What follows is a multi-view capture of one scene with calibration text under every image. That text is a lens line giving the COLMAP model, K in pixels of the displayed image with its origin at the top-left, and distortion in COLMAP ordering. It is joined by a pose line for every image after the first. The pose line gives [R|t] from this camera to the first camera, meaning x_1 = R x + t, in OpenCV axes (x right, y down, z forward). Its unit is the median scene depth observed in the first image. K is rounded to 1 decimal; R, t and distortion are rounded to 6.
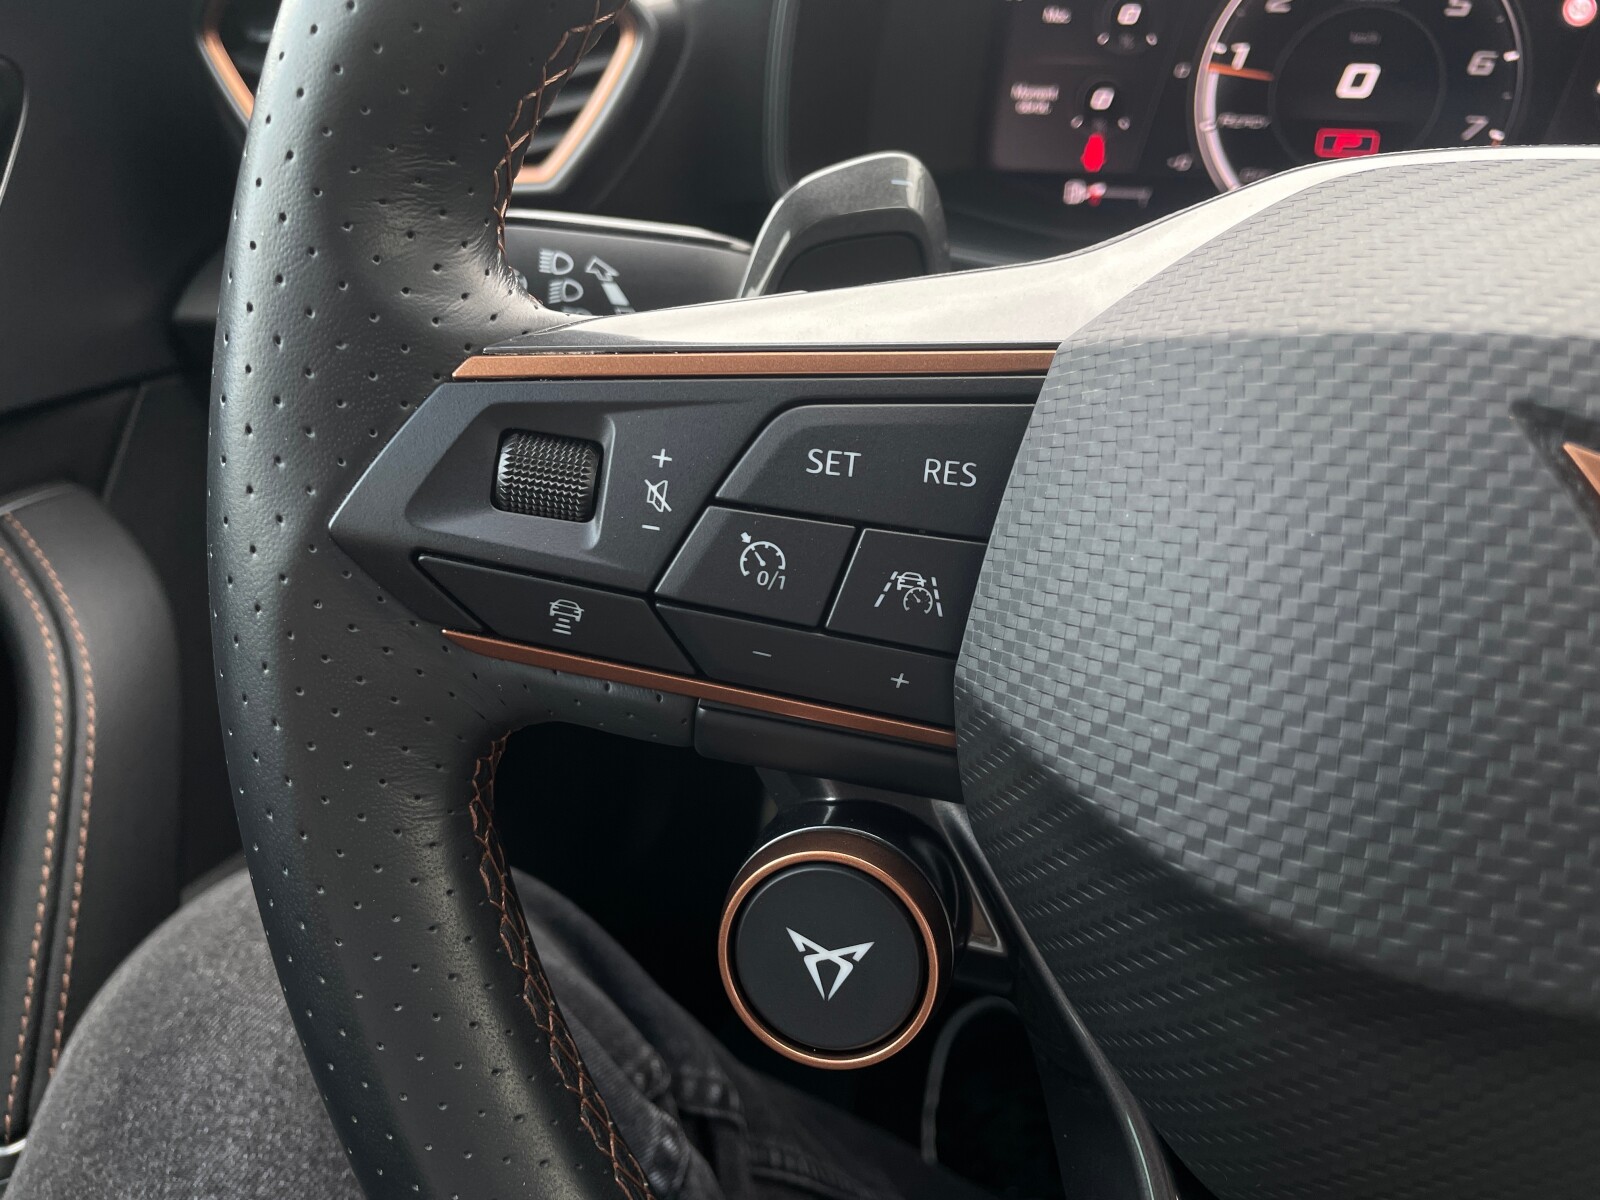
lens RADIAL K [[1366.7, 0, 845.3], [0, 1366.7, 601.8], [0, 0, 1]] dist [-0.040888, -0.004871]
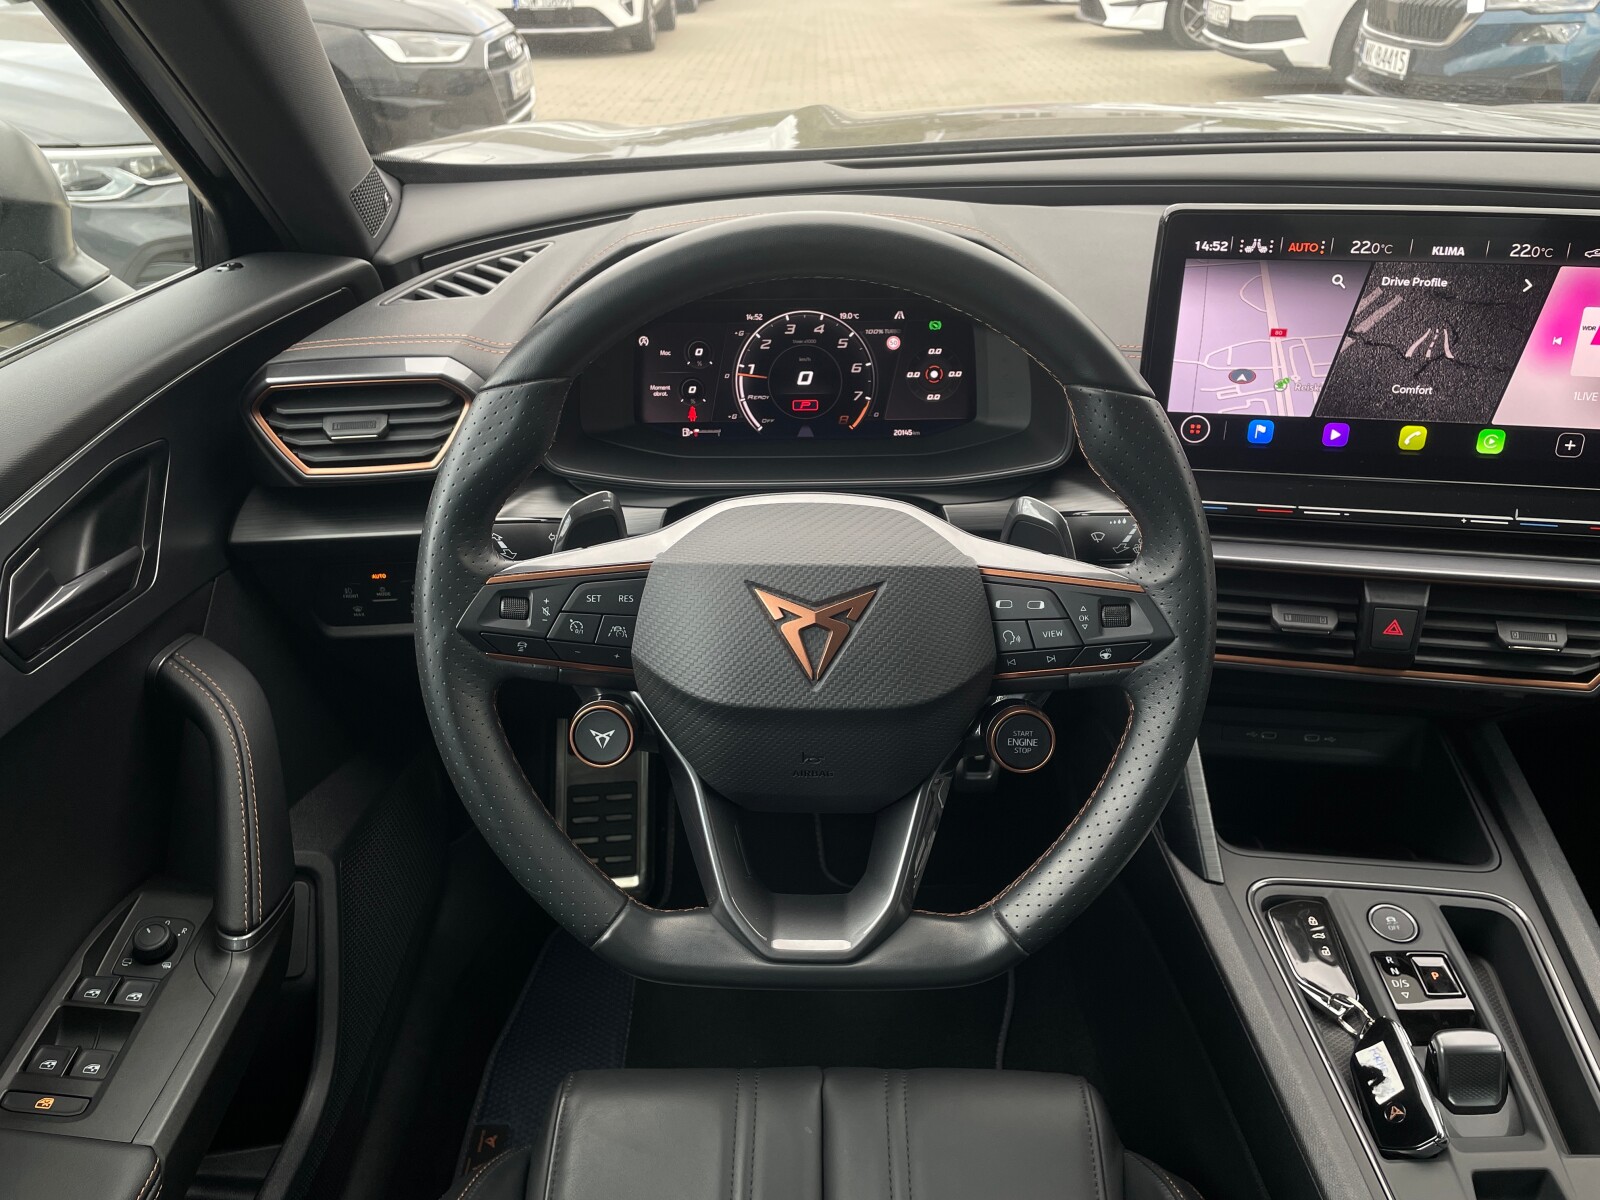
lens RADIAL K [[1231.9, 0, 791.8], [0, 1231.9, 590.4], [0, 0, 1]] dist [0.098910, -0.131728]
pose [[0.980825, -0.080814, 0.177347, -0.068281], [0.084587, 0.996320, -0.013805, -0.029639], [-0.175579, 0.028541, 0.984052, -2.240186]]
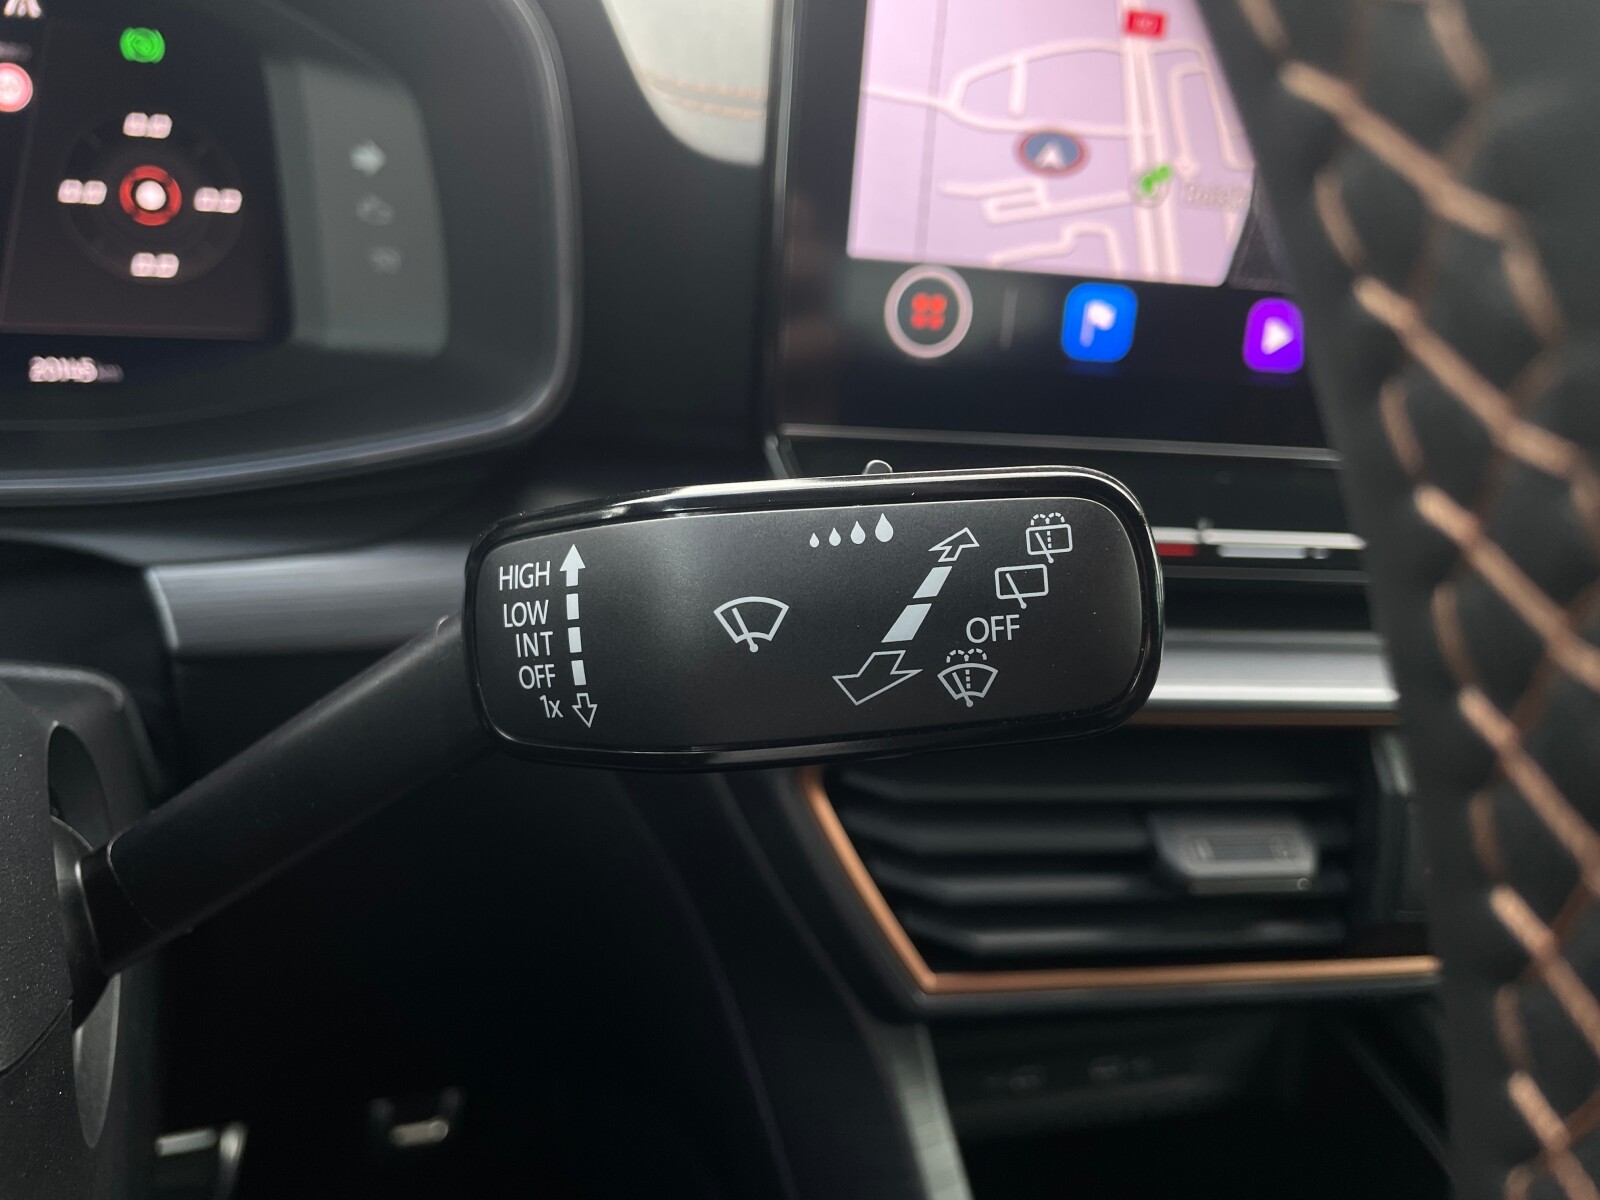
lens RADIAL K [[1231.9, 0, 759.8], [0, 1231.9, 570.9], [0, 0, 1]] dist [0.098910, -0.131728]
pose [[0.838822, -0.089507, 0.536997, 1.091317], [0.154892, 0.984864, -0.077793, -0.146831], [-0.521906, 0.148431, 0.839989, 0.536858]]
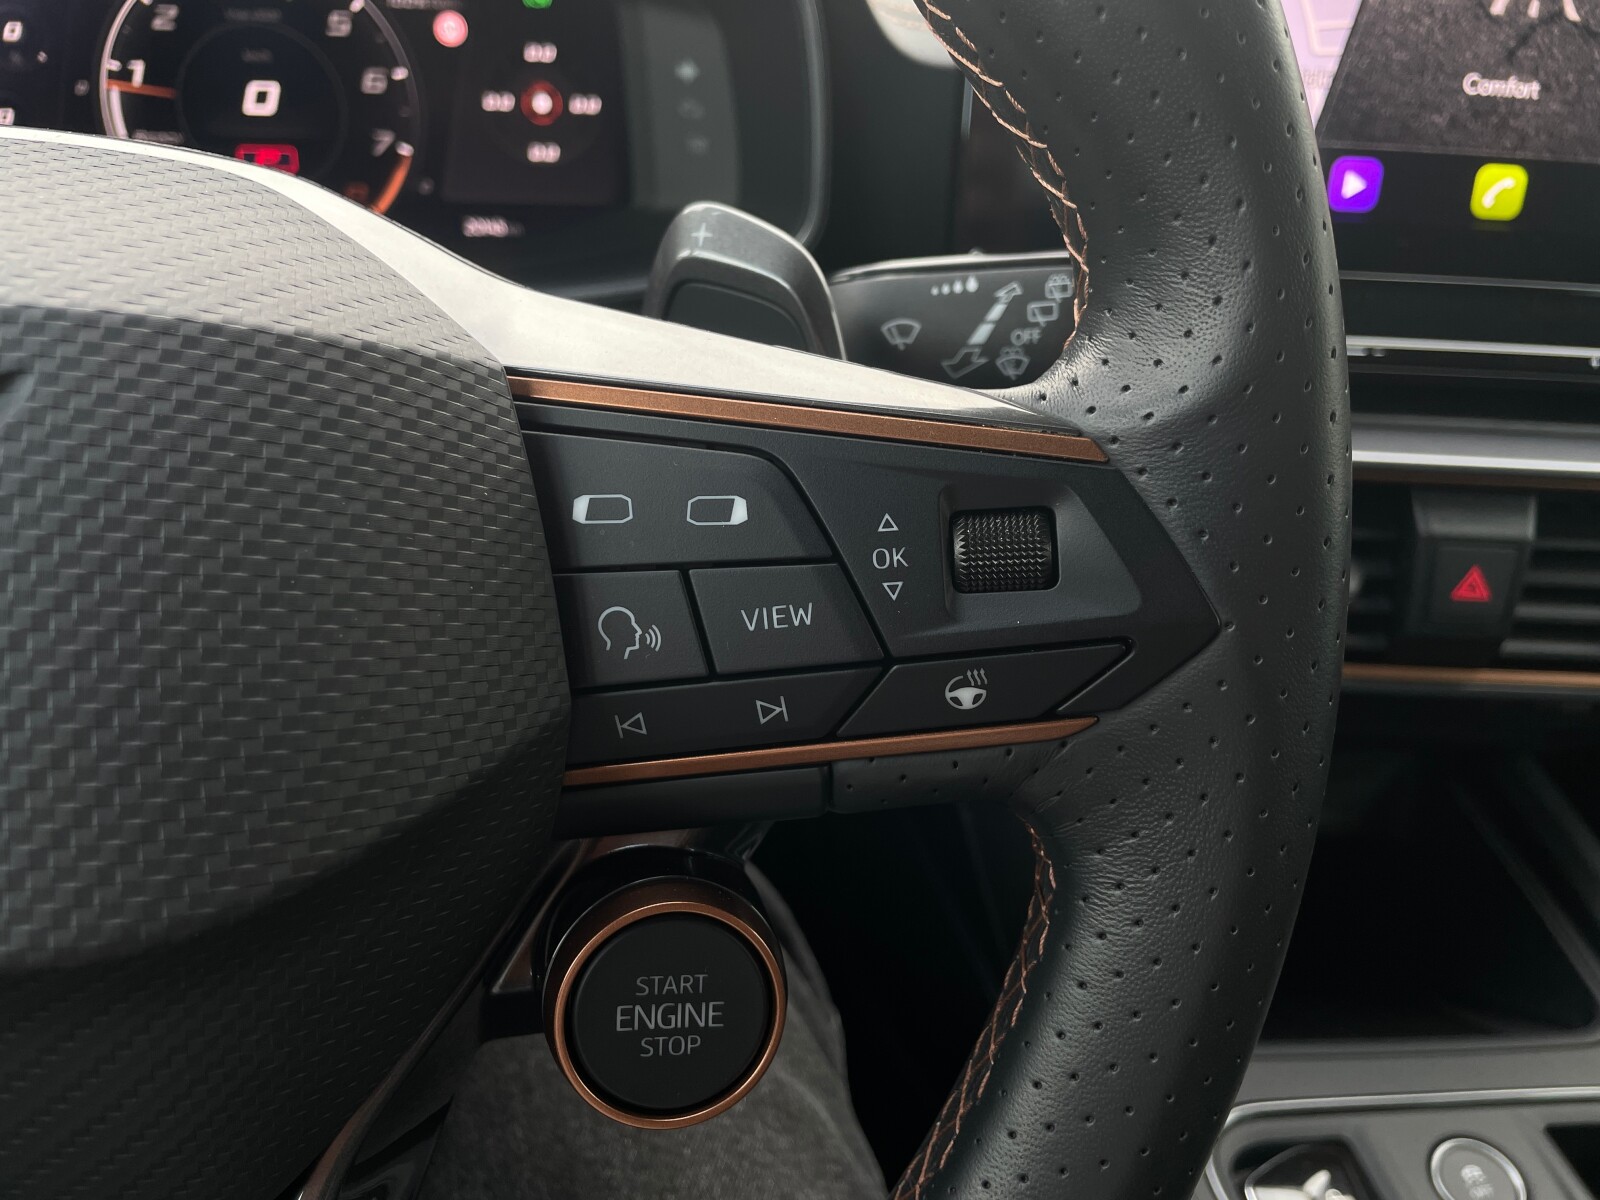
lens RADIAL K [[1231.9, 0, 783.6], [0, 1231.9, 574.5], [0, 0, 1]] dist [0.098910, -0.131728]
pose [[0.926605, -0.105961, 0.360799, 0.833123], [0.117119, 0.993076, -0.009133, 0.074351], [-0.357333, 0.050719, 0.932599, -0.050086]]
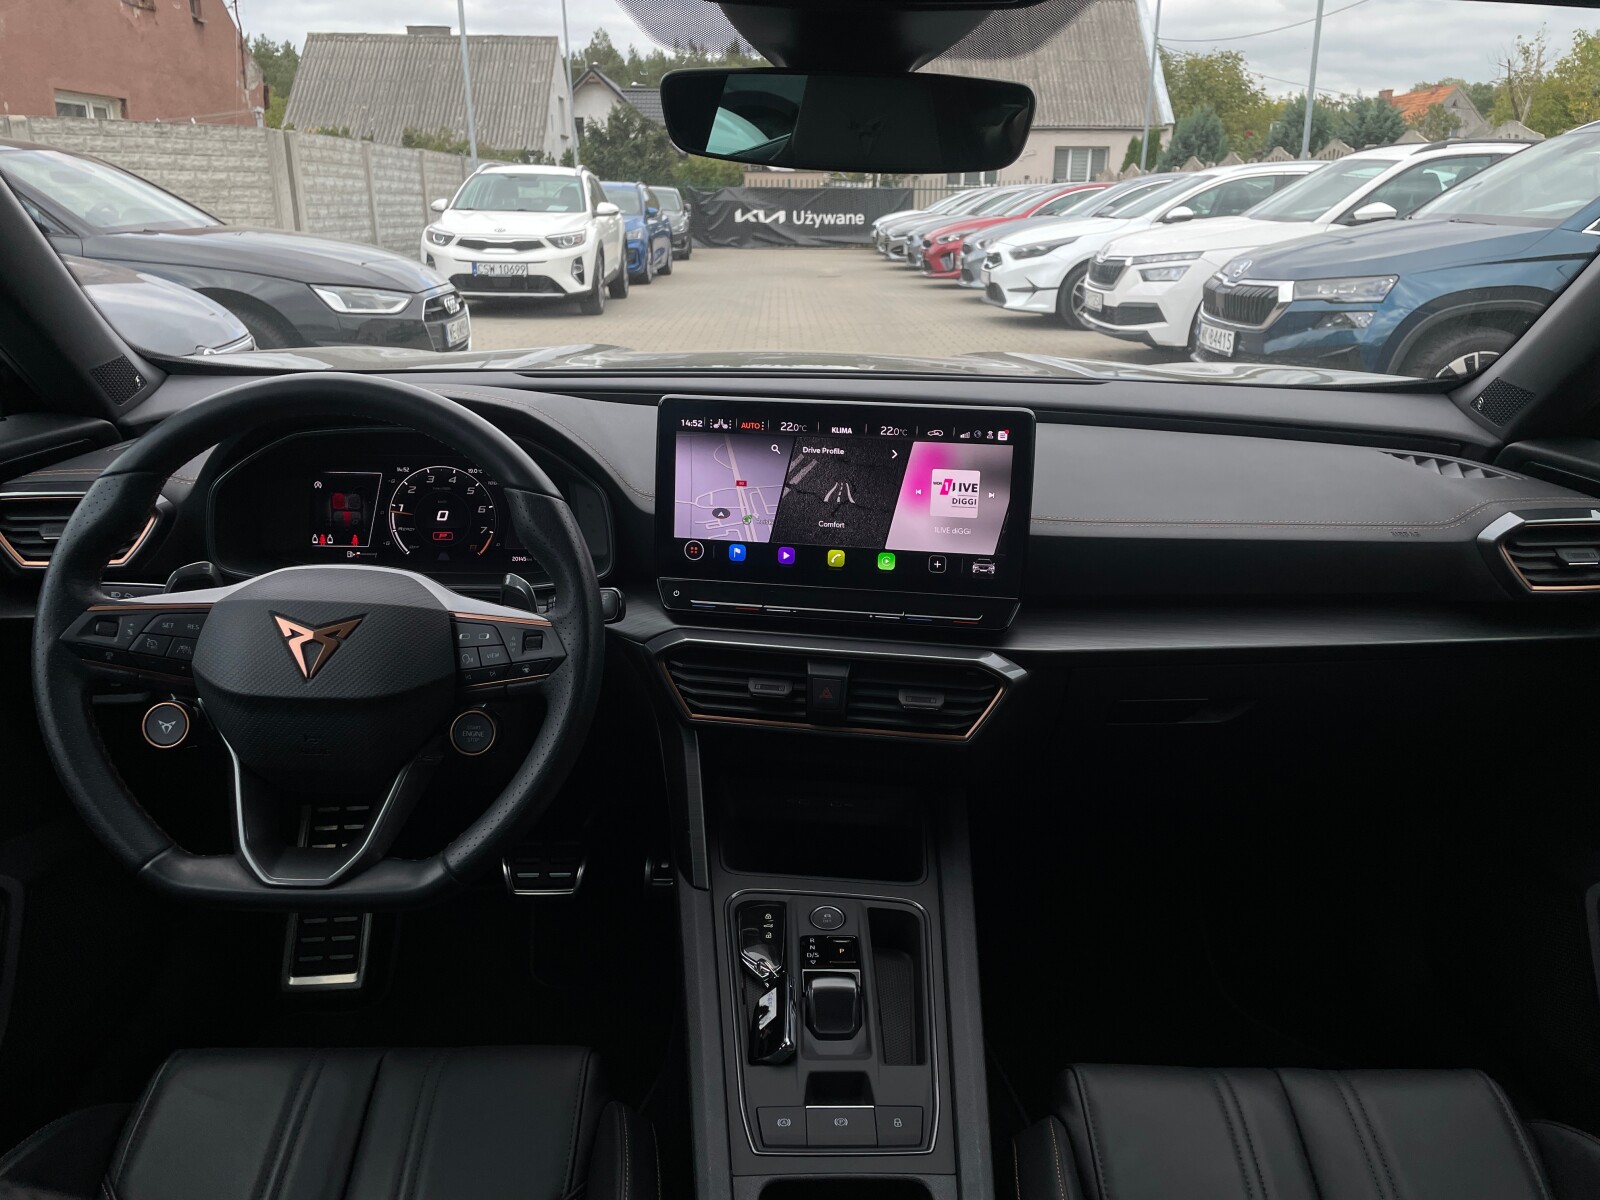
lens RADIAL K [[1231.9, 0, 810.0], [0, 1231.9, 576.9], [0, 0, 1]] dist [0.098910, -0.131728]
pose [[0.972815, -0.019316, 0.230776, 1.214570], [0.070032, 0.974395, -0.213658, 0.868069], [-0.220740, 0.224011, 0.949259, -3.935148]]
